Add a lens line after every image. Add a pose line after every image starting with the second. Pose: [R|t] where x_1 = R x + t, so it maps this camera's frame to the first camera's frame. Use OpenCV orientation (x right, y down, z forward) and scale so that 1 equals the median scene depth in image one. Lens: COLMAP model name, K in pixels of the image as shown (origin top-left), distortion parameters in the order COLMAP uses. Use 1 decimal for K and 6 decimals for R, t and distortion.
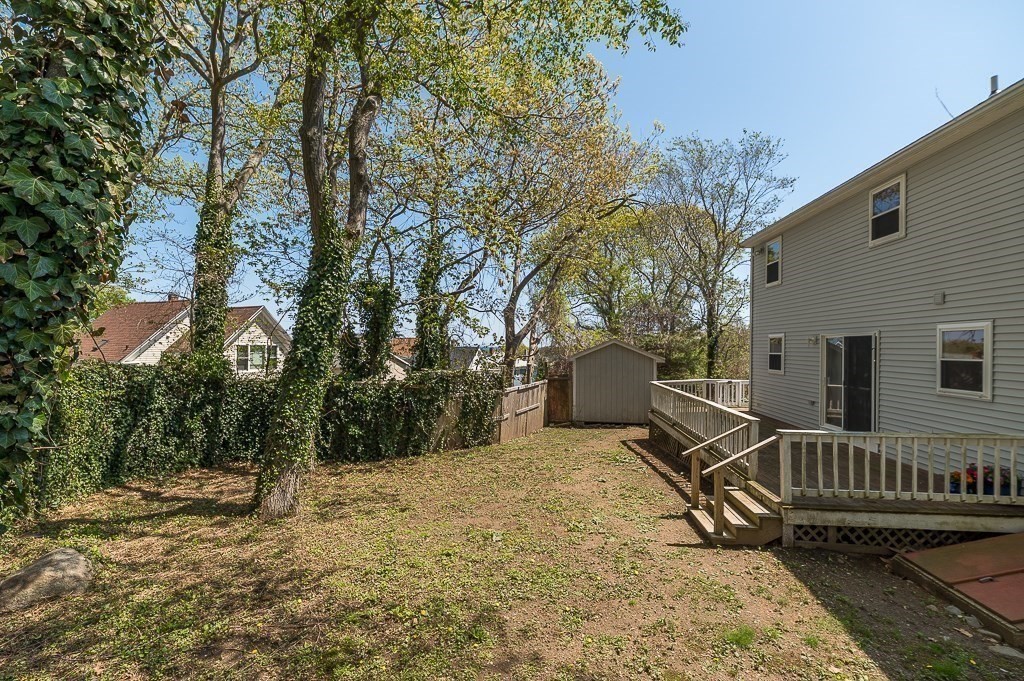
lens RADIAL K [[447.8, 0, 510.1], [0, 447.8, 342.9], [0, 0, 1]] dist [-0.000184, -0.000541]
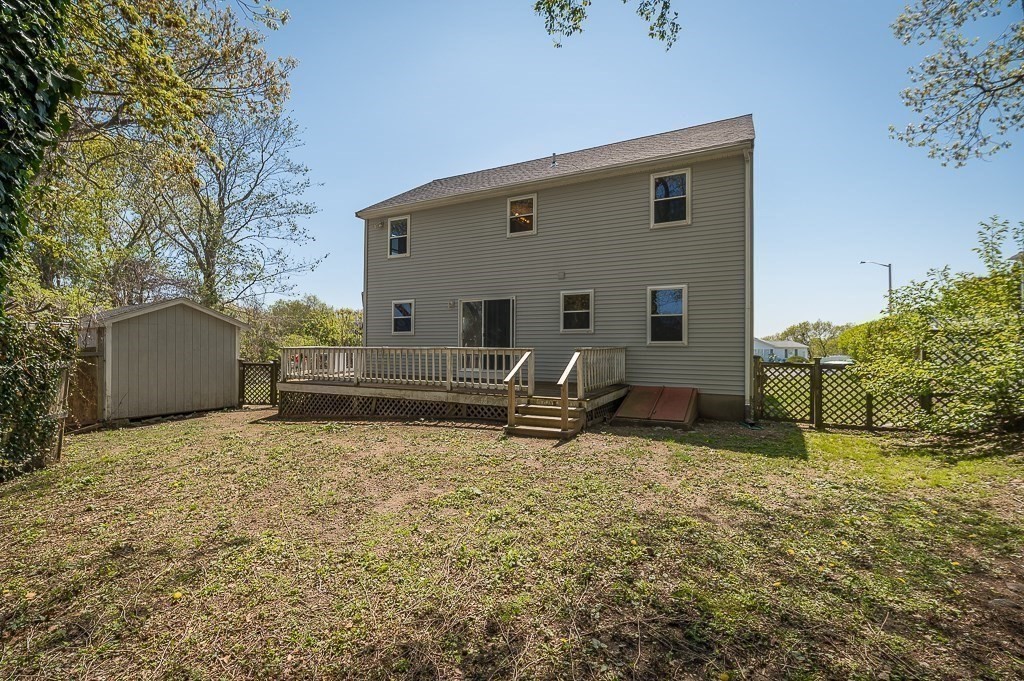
lens RADIAL K [[447.8, 0, 510.6], [0, 447.8, 343.4], [0, 0, 1]] dist [-0.000184, -0.000541]
pose [[0.363481, 0.000042, 0.931602, -0.368579], [-0.007321, 0.999969, 0.002812, 0.084568], [-0.931573, -0.007842, 0.363470, 0.327157]]
